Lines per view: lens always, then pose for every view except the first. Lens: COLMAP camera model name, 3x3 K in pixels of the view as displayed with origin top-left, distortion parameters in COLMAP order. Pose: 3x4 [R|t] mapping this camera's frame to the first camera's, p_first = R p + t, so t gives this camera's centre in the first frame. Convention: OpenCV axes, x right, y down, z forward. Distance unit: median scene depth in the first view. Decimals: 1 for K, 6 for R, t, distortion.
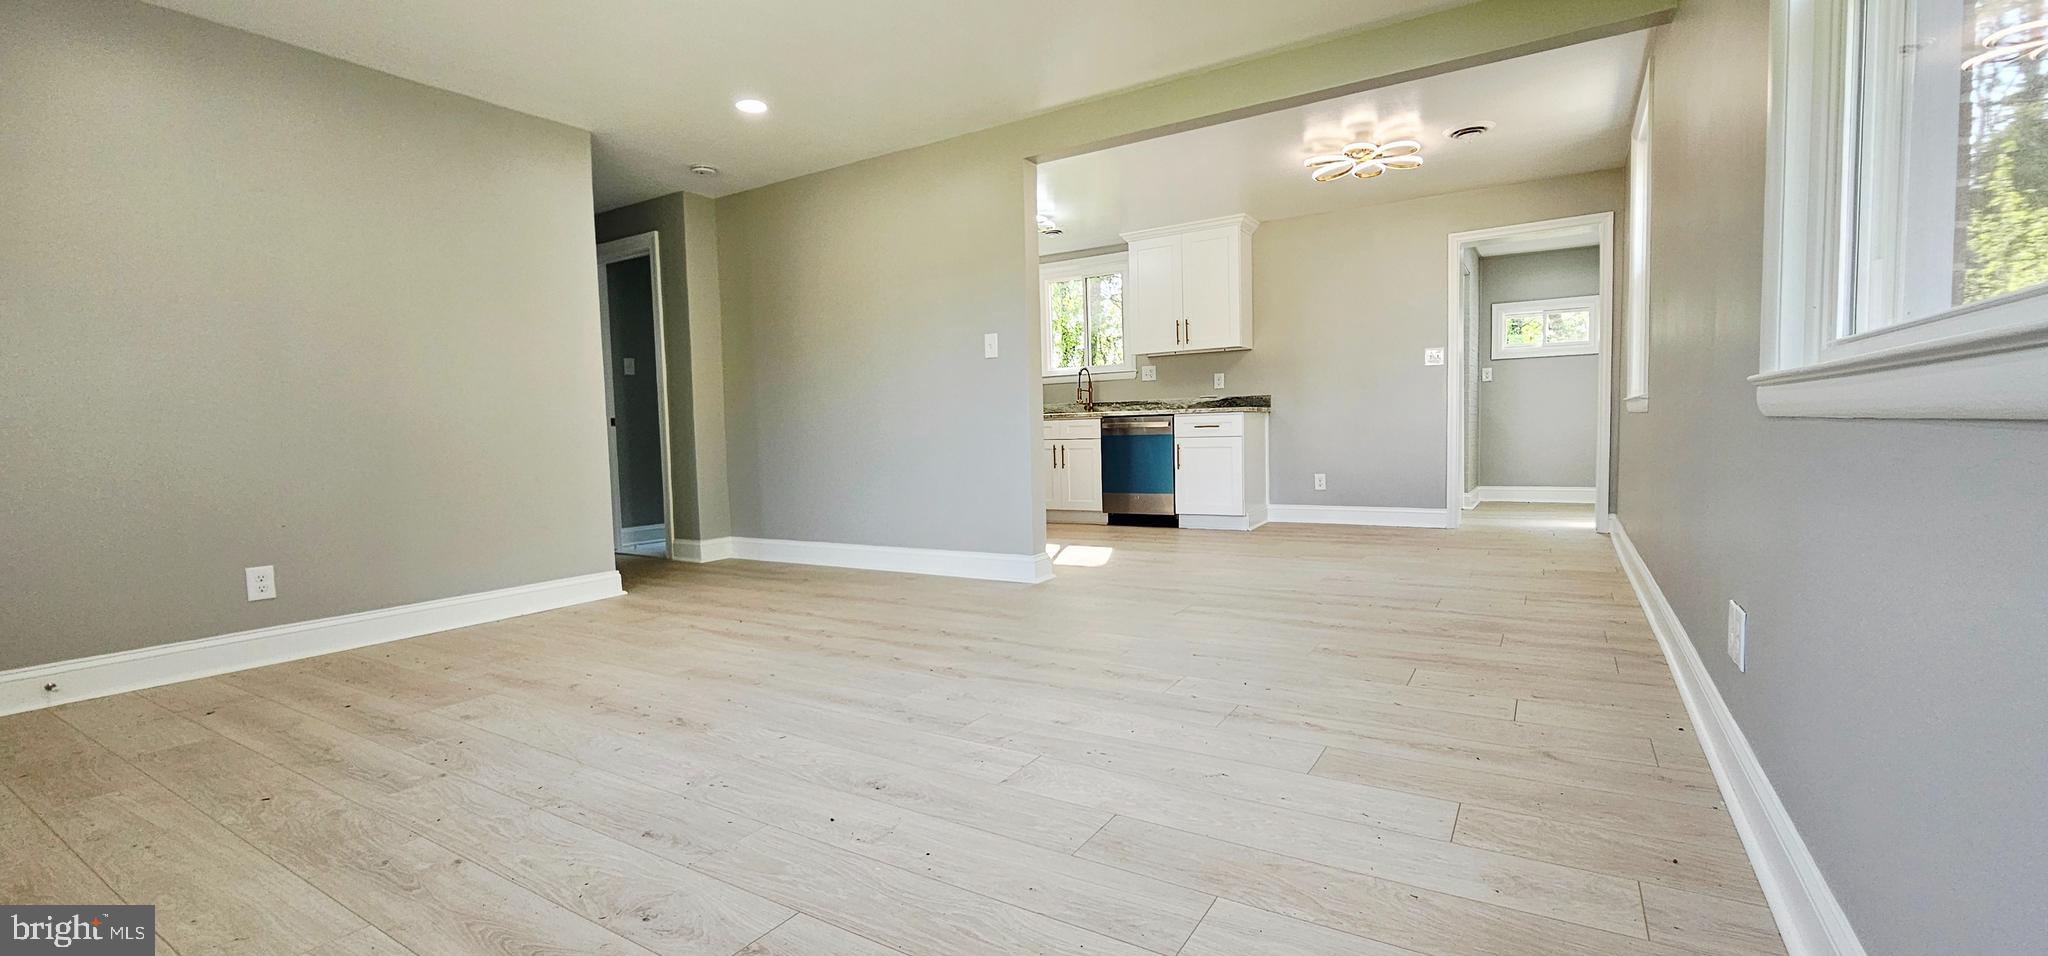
lens RADIAL K [[849.8, 0, 1024.0], [0, 849.8, 478.0], [0, 0, 1]] dist [0.001240, 0.000093]
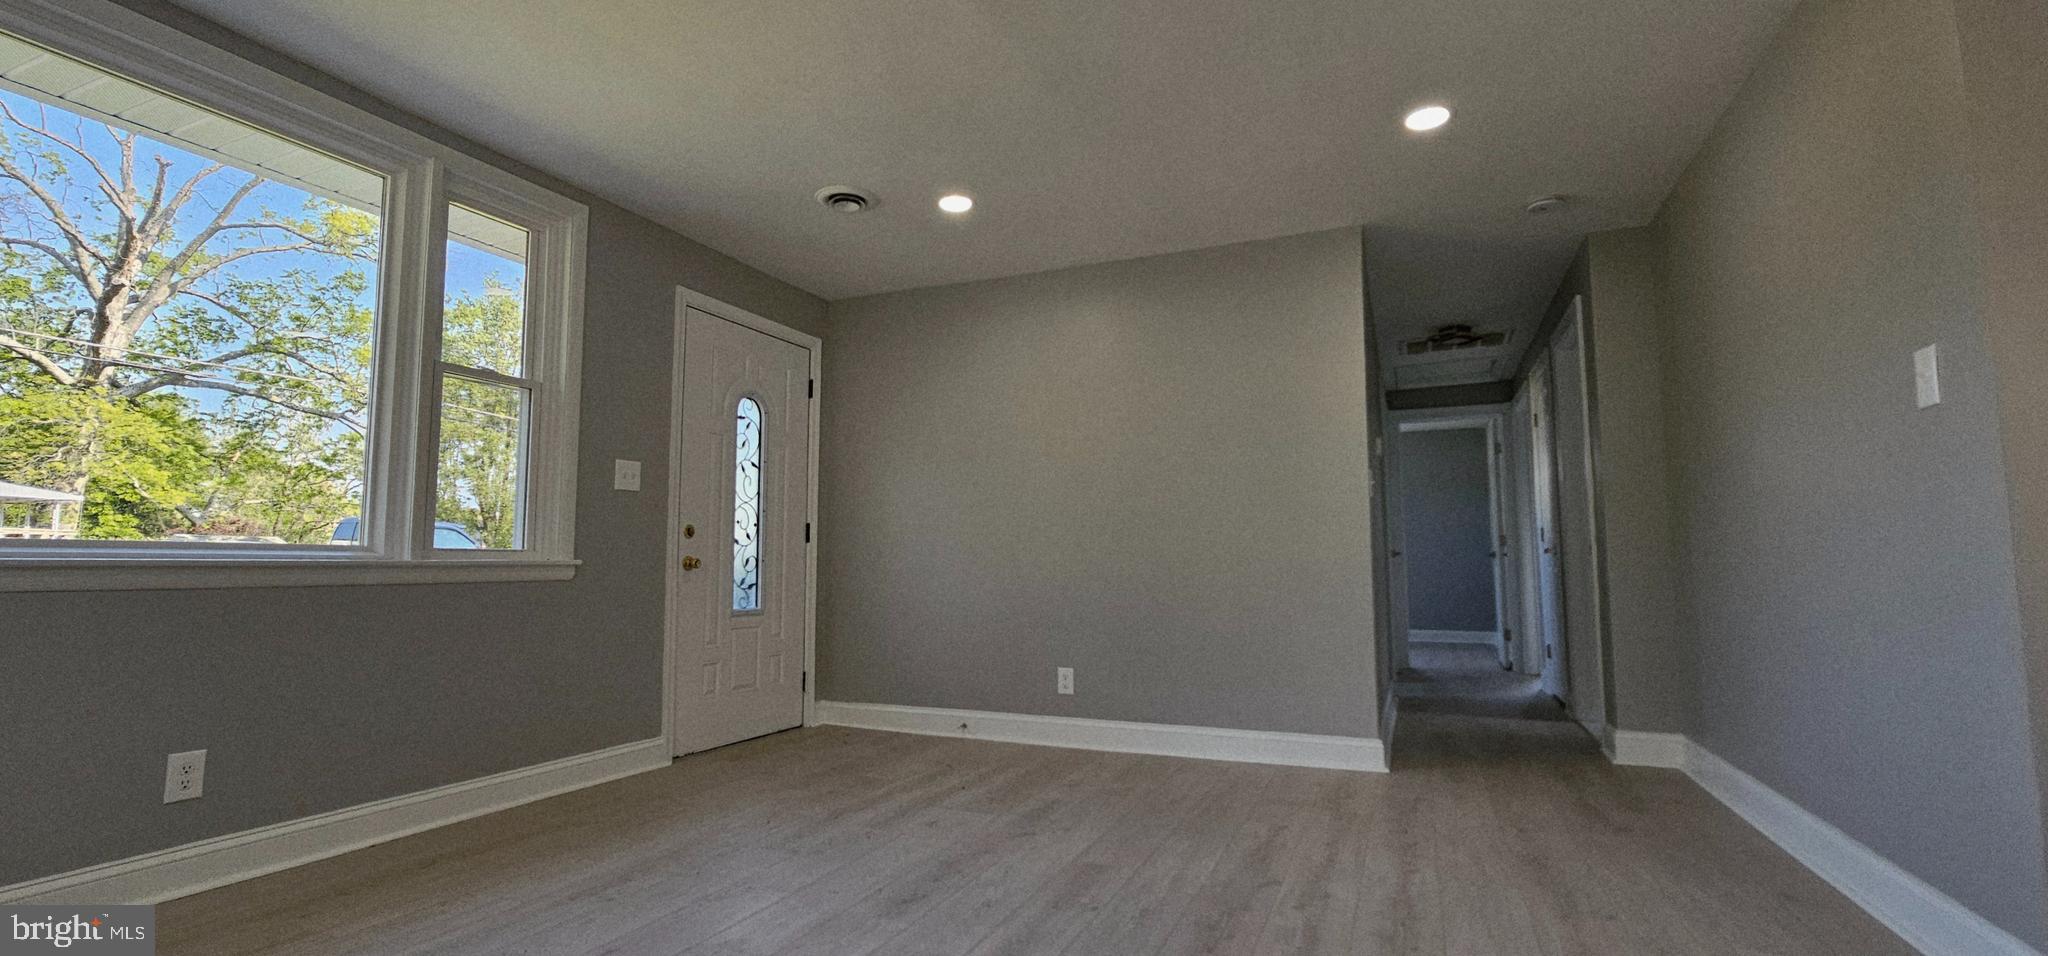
lens RADIAL K [[895.4, 0, 1024.0], [0, 895.4, 478.0], [0, 0, 1]] dist [0.000283, 0.000147]
pose [[0.148297, -0.072521, -0.986280, 0.538603], [-0.062358, 0.994637, -0.082511, -0.078712], [0.986975, 0.073738, 0.142979, 0.883791]]
